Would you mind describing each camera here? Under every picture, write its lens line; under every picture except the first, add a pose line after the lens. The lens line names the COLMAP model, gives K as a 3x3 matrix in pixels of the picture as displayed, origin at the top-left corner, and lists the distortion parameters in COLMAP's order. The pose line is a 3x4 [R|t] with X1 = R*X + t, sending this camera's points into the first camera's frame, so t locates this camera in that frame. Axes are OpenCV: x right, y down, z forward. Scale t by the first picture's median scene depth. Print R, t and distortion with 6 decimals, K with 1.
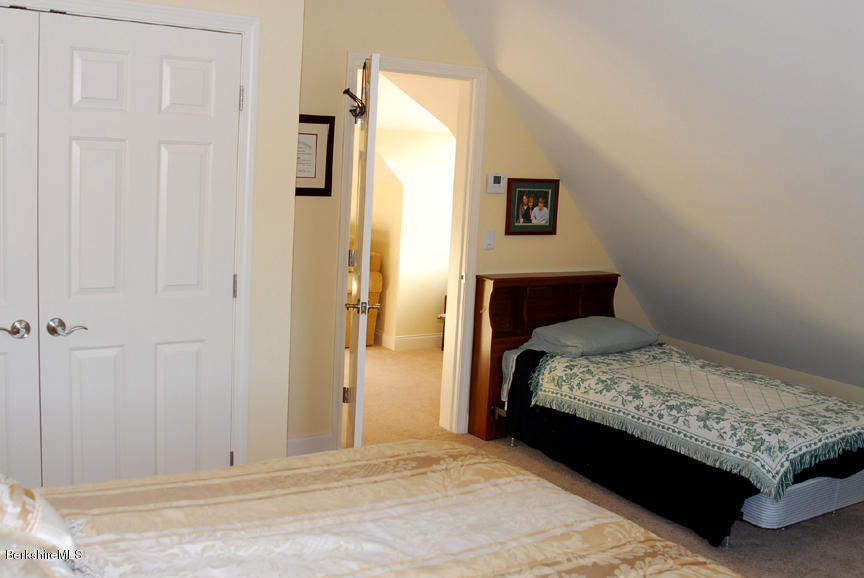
lens RADIAL K [[935.7, 0, 432.0], [0, 935.7, 289.0], [0, 0, 1]] dist [-0.107978, 0.001559]
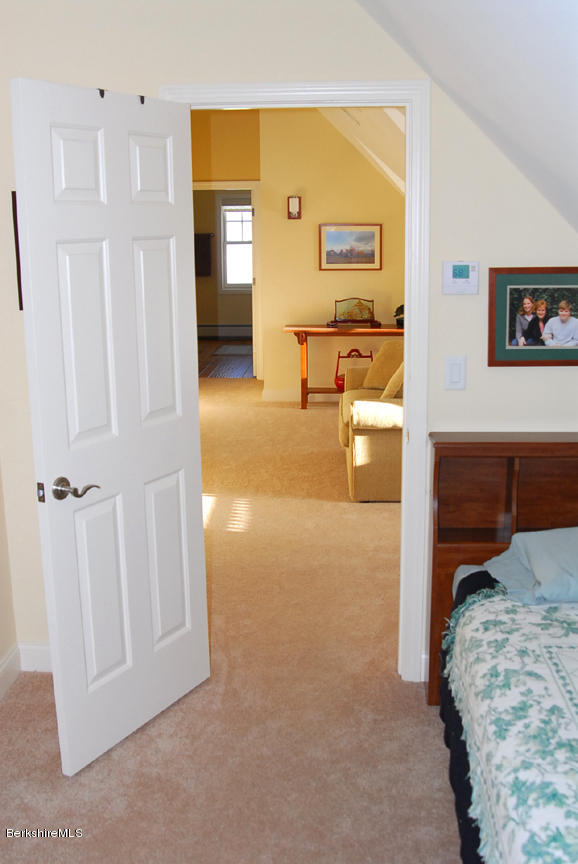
lens RADIAL K [[912.4, 0, 289.0], [0, 912.4, 432.0], [0, 0, 1]] dist [-0.109319, 0.009244]
pose [[0.794772, 0.064365, -0.603486, 0.321139], [-0.033289, 0.997487, 0.062546, -0.047711], [0.605995, -0.029620, 0.794917, 0.470503]]
